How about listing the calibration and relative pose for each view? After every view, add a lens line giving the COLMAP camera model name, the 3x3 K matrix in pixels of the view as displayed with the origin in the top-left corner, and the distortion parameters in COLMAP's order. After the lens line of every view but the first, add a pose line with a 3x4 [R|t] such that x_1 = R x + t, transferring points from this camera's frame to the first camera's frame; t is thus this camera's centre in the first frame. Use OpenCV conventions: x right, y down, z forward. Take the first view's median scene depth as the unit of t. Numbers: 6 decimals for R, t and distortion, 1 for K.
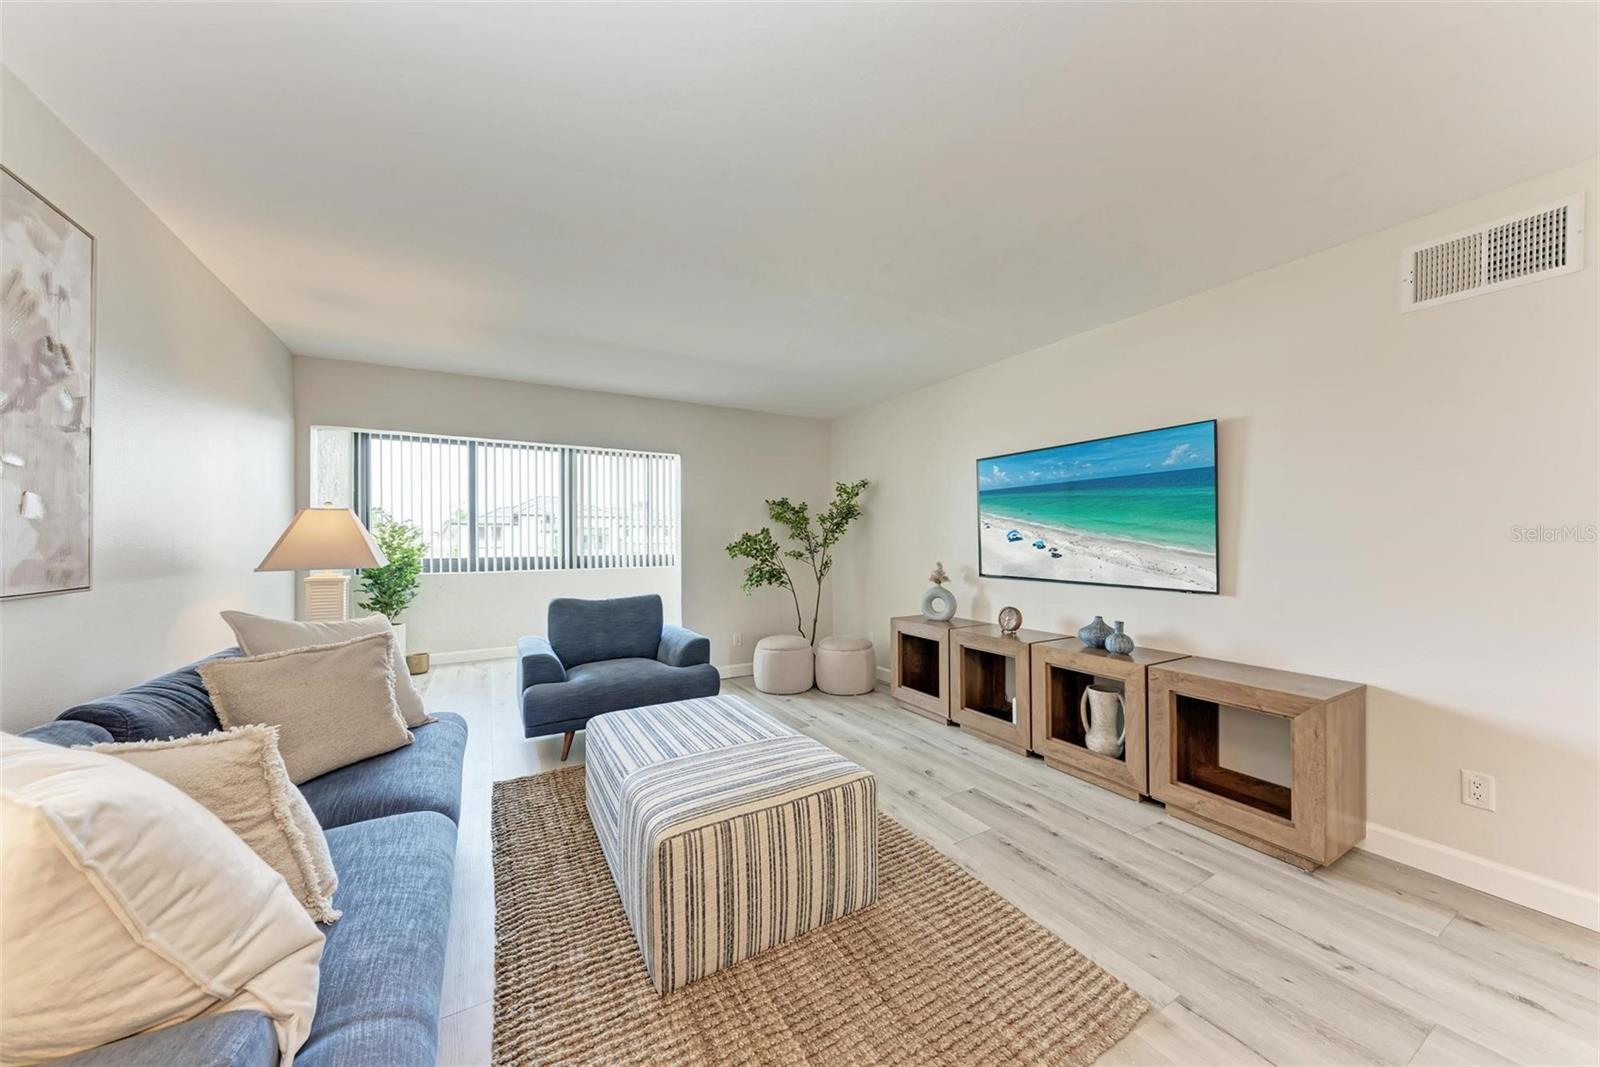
lens RADIAL K [[552.2, 0, 811.4], [0, 552.2, 536.9], [0, 0, 1]] dist [0.009068, -0.000054]
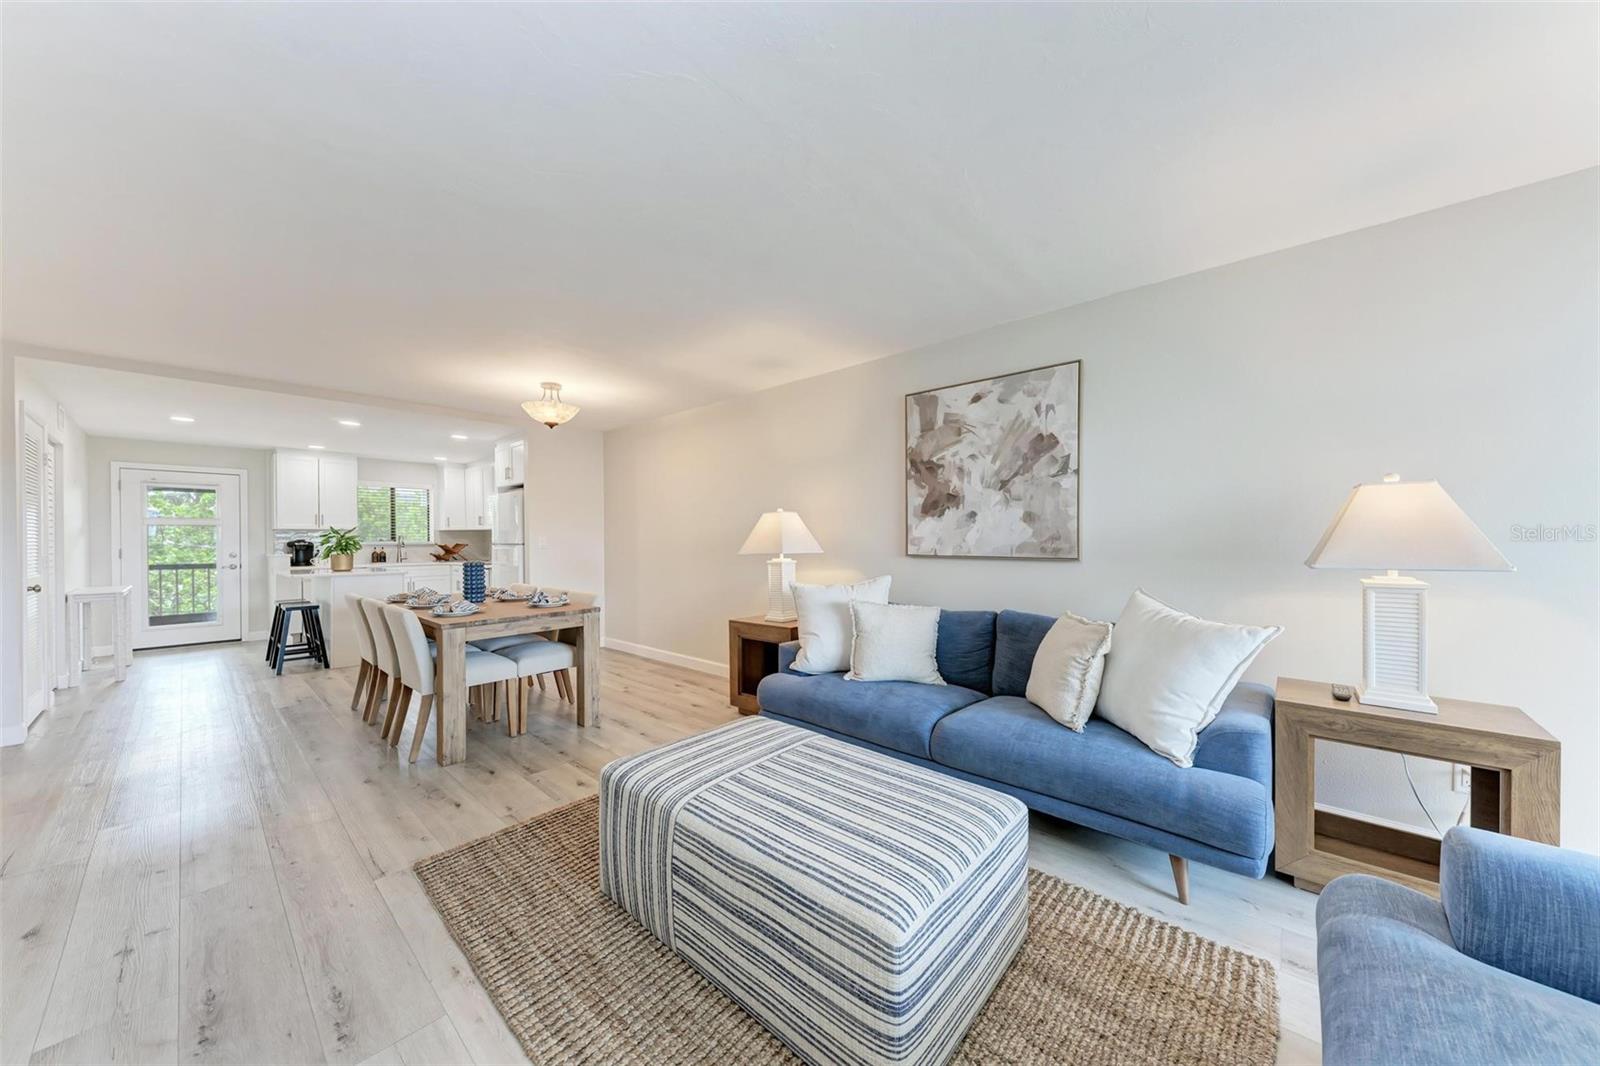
lens RADIAL K [[545.7, 0, 814.9], [0, 545.7, 542.0], [0, 0, 1]] dist [0.018567, -0.004686]
pose [[-0.950231, 0.014068, -0.311228, 0.022855], [0.013380, 0.999901, 0.004345, 0.007855], [0.311258, -0.000035, -0.950325, 1.023107]]
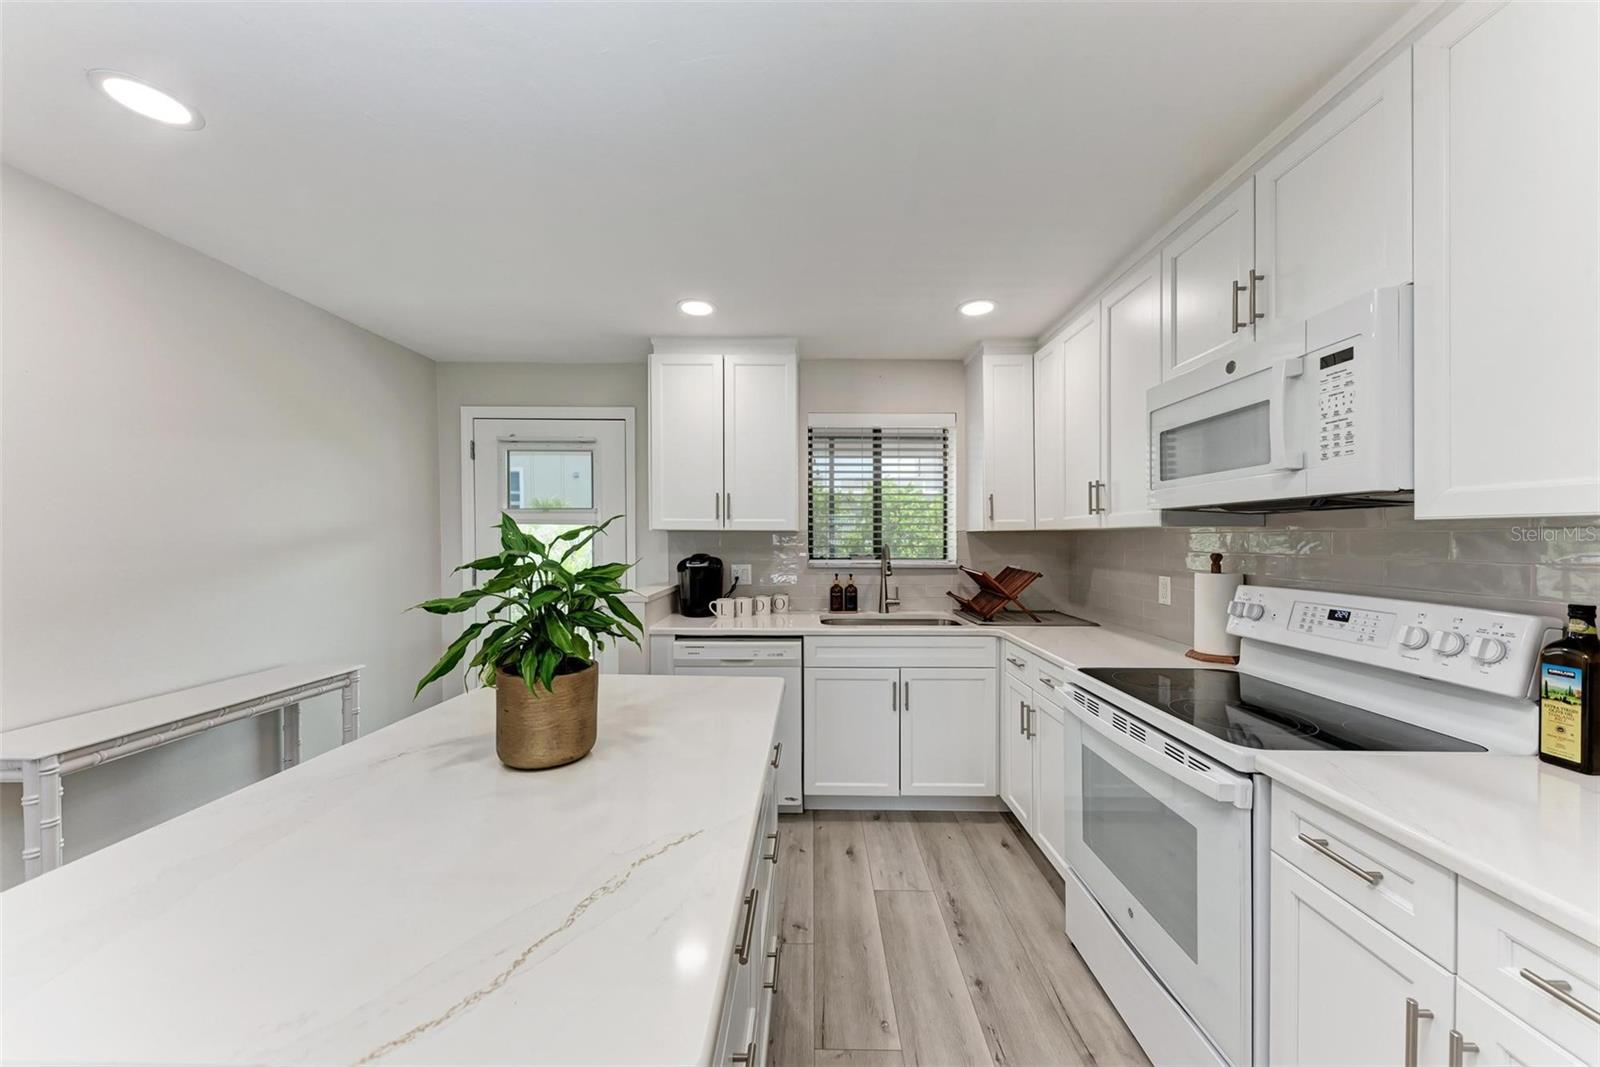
lens RADIAL K [[565.2, 0, 809.4], [0, 565.2, 539.9], [0, 0, 1]] dist [0.007650, -0.005108]
pose [[-0.856208, 0.002031, 0.516627, 0.522180], [-0.000144, 0.999991, -0.004169, -0.032658], [-0.516631, -0.003644, -0.856201, -0.650178]]
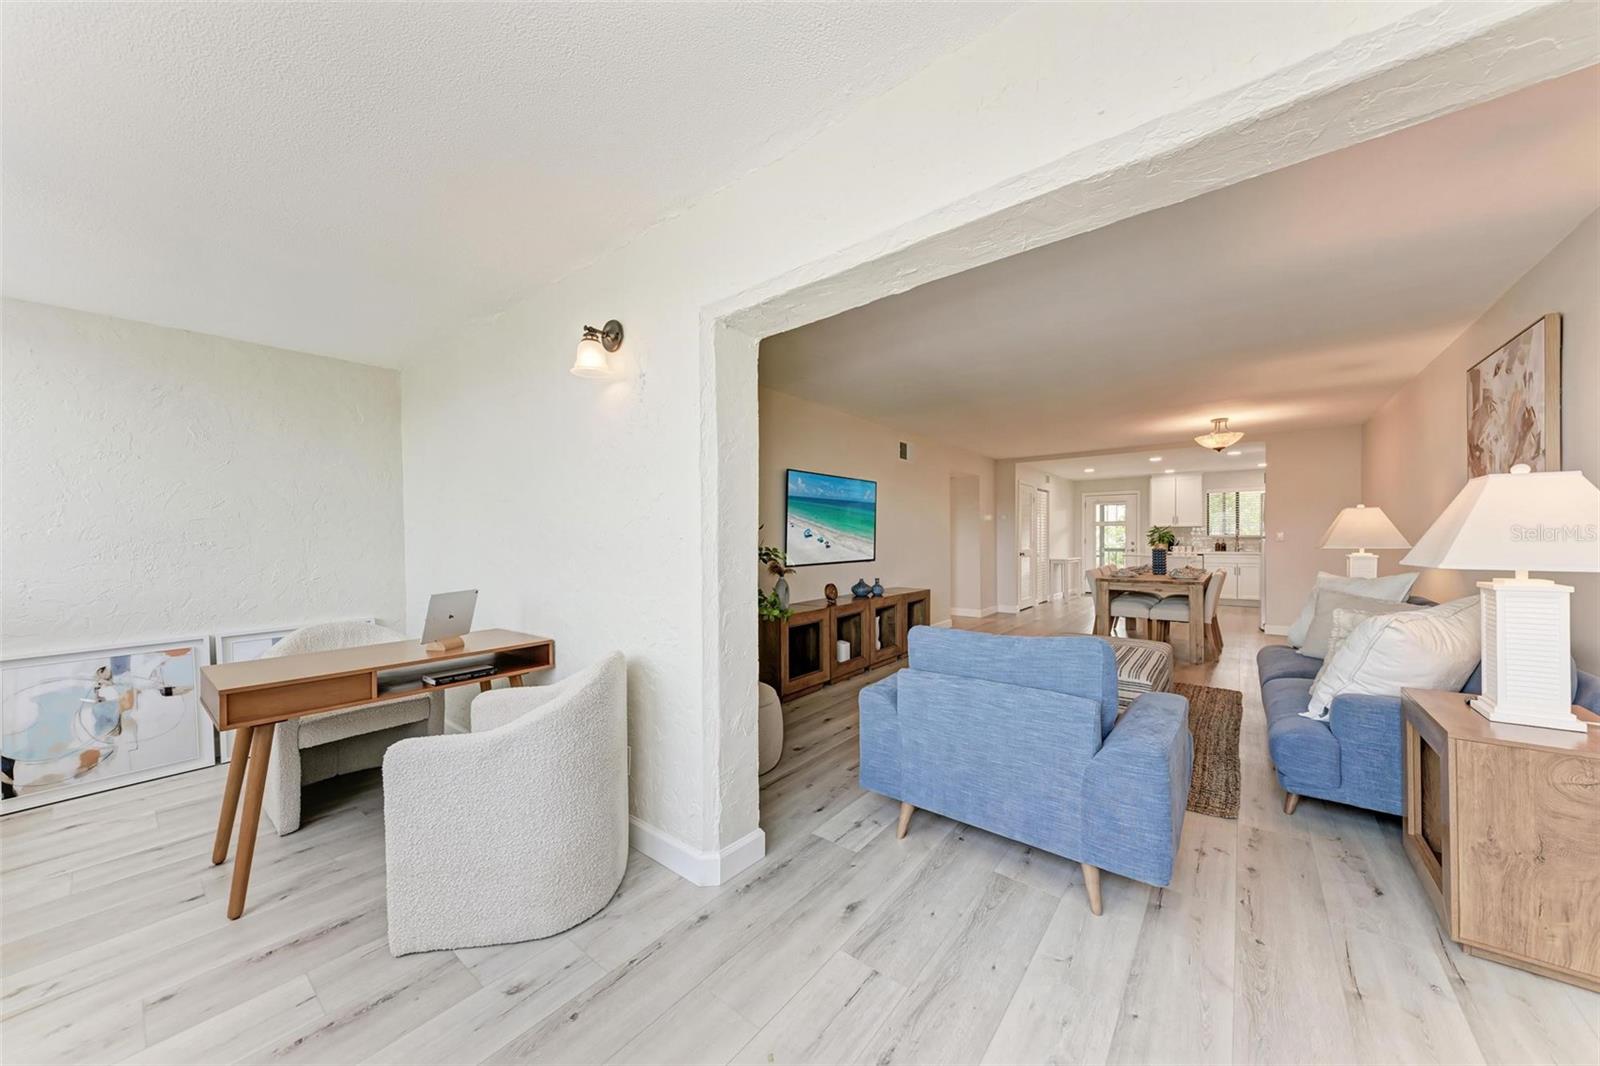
lens RADIAL K [[549.8, 0, 798.9], [0, 549.8, 539.3], [0, 0, 1]] dist [0.013787, -0.002314]
pose [[-0.357977, 0.004338, 0.933720, -0.829777], [0.003138, 0.999989, -0.003443, 0.016207], [-0.933725, 0.001697, -0.357987, 1.418880]]
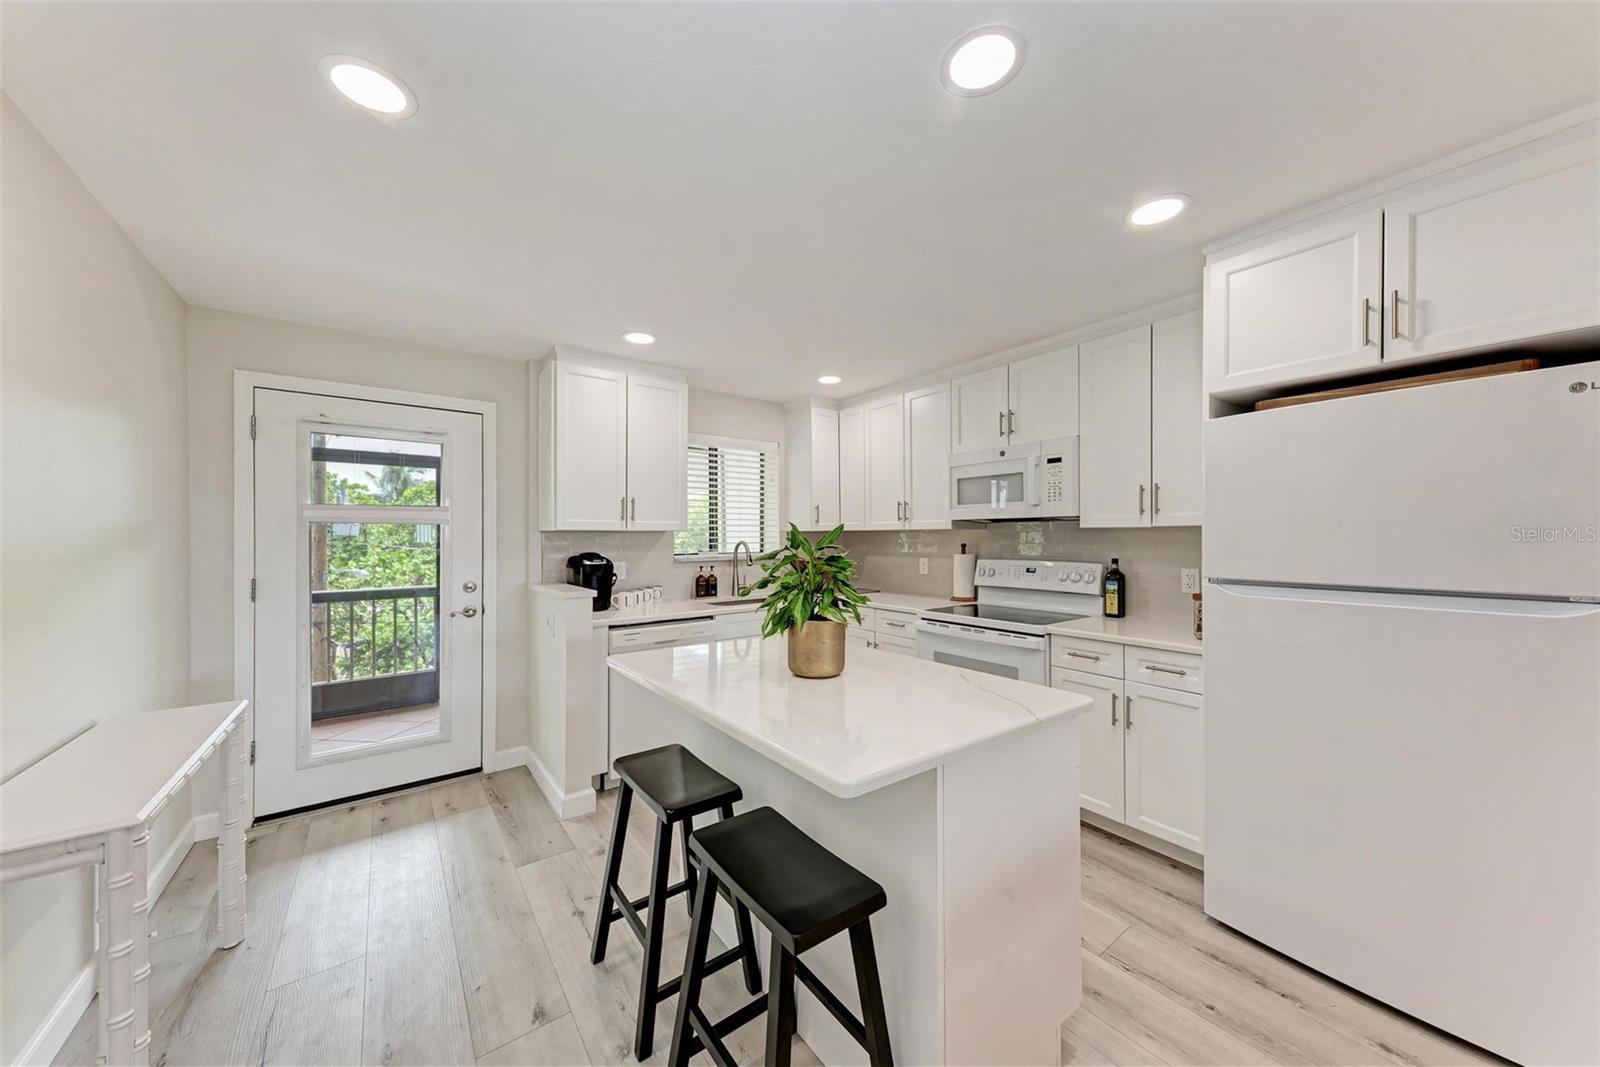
lens RADIAL K [[551.4, 0, 819.7], [0, 551.4, 531.3], [0, 0, 1]] dist [0.020706, -0.004678]
pose [[-0.991862, 0.008630, -0.127022, 0.841406], [0.010313, 0.999867, -0.012598, -0.033954], [0.126897, -0.013805, -0.991820, -0.376325]]
